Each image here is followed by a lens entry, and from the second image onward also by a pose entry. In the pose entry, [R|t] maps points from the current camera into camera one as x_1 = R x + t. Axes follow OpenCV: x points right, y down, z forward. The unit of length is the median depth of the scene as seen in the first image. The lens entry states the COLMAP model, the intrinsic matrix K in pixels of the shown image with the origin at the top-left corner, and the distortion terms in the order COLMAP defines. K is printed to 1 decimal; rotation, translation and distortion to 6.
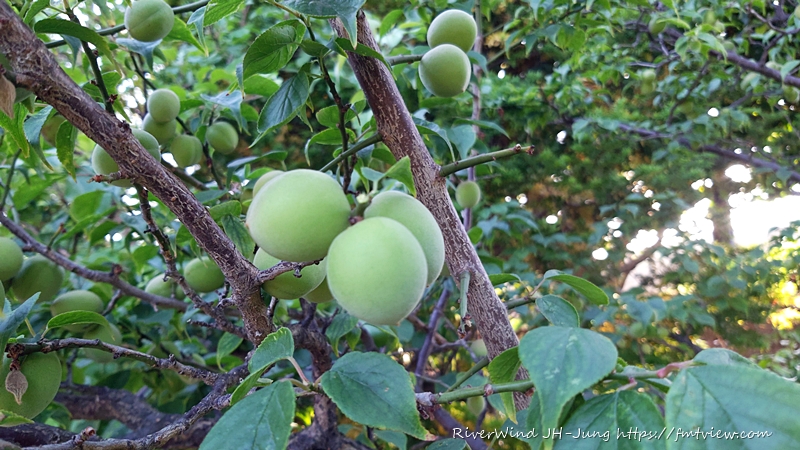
lens RADIAL K [[597.3, 0, 400.0], [0, 597.3, 225.0], [0, 0, 1]] dist [0.060698, -0.165938]
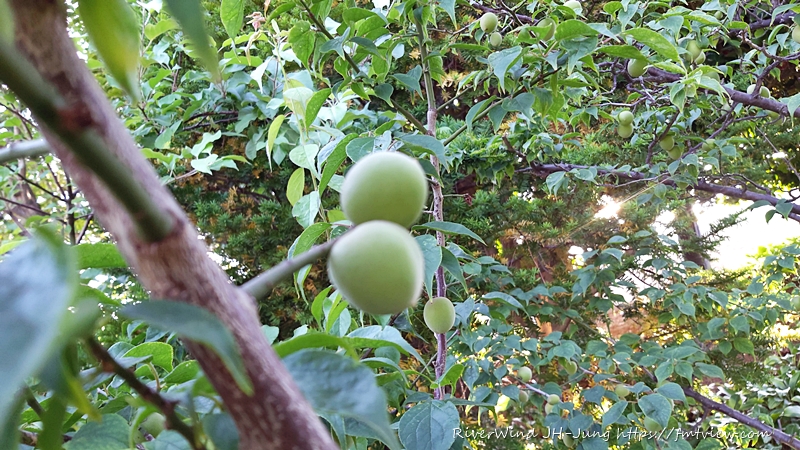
lens RADIAL K [[597.3, 0, 400.0], [0, 597.3, 225.0], [0, 0, 1]] dist [0.060698, -0.165938]
pose [[0.993160, -0.103251, 0.054523, 0.016996], [0.106128, 0.992950, -0.052803, -0.065025], [-0.048686, 0.058228, 0.997115, 0.120151]]
